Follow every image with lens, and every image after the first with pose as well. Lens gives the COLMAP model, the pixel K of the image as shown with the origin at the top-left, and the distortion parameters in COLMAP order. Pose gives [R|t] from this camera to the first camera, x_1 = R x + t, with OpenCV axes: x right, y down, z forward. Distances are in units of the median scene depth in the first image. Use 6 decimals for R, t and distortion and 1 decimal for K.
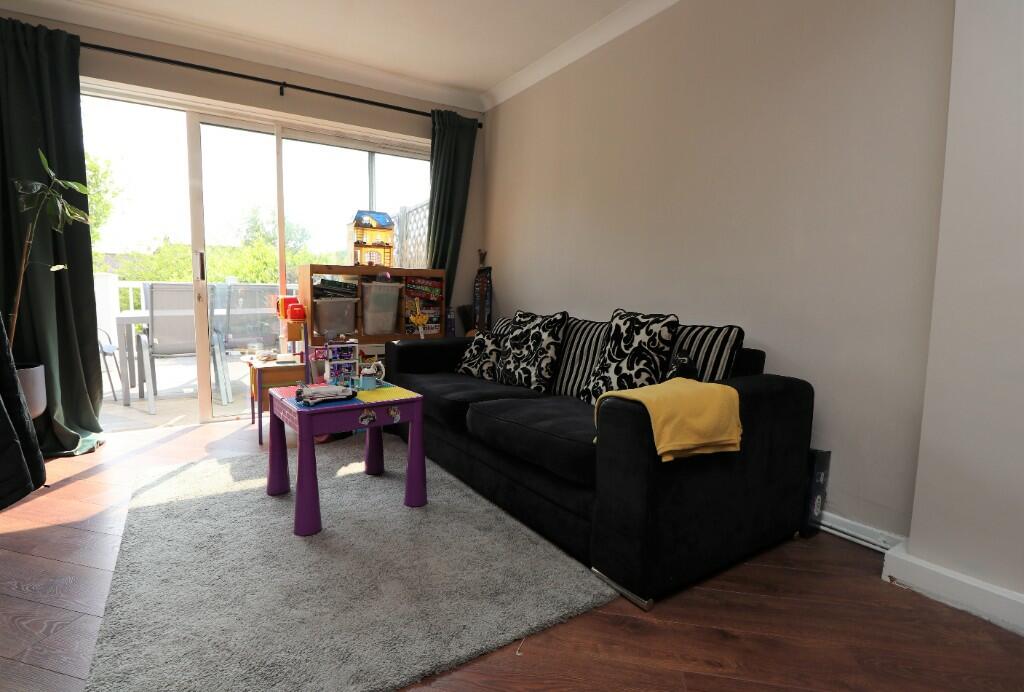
lens RADIAL K [[488.9, 0, 512.8], [0, 488.9, 359.2], [0, 0, 1]] dist [-0.027811, -0.000508]
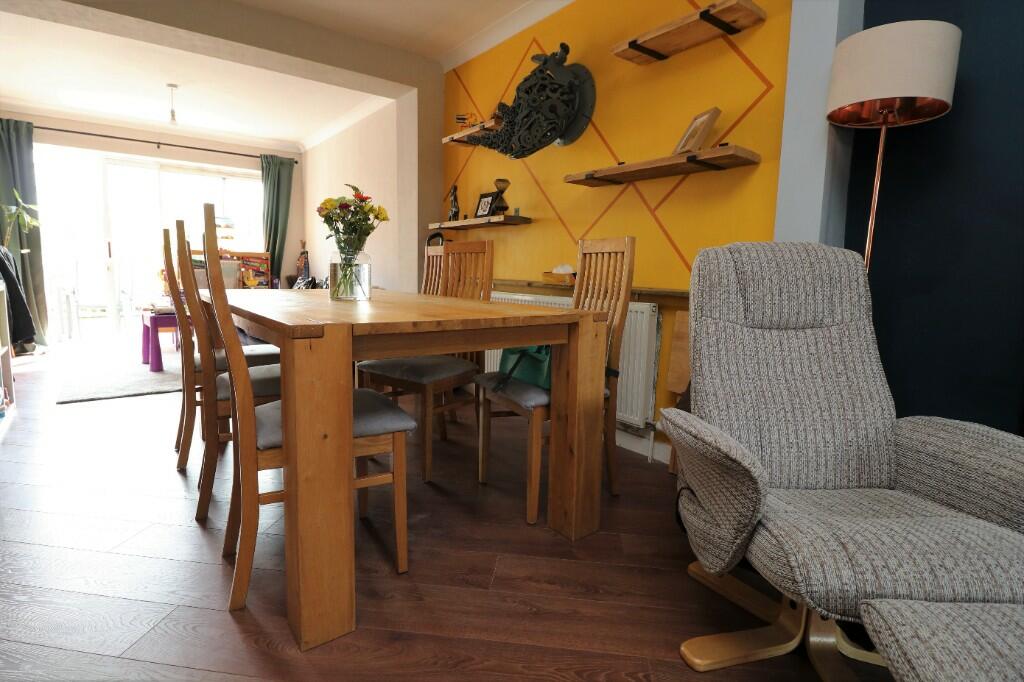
lens RADIAL K [[497.6, 0, 512.0], [0, 497.6, 341.0], [0, 0, 1]] dist [-0.001482, -0.009708]
pose [[0.996451, -0.011461, 0.083396, 0.600043], [0.011764, 0.999926, -0.003146, 0.144236], [-0.083354, 0.004116, 0.996512, -0.825405]]
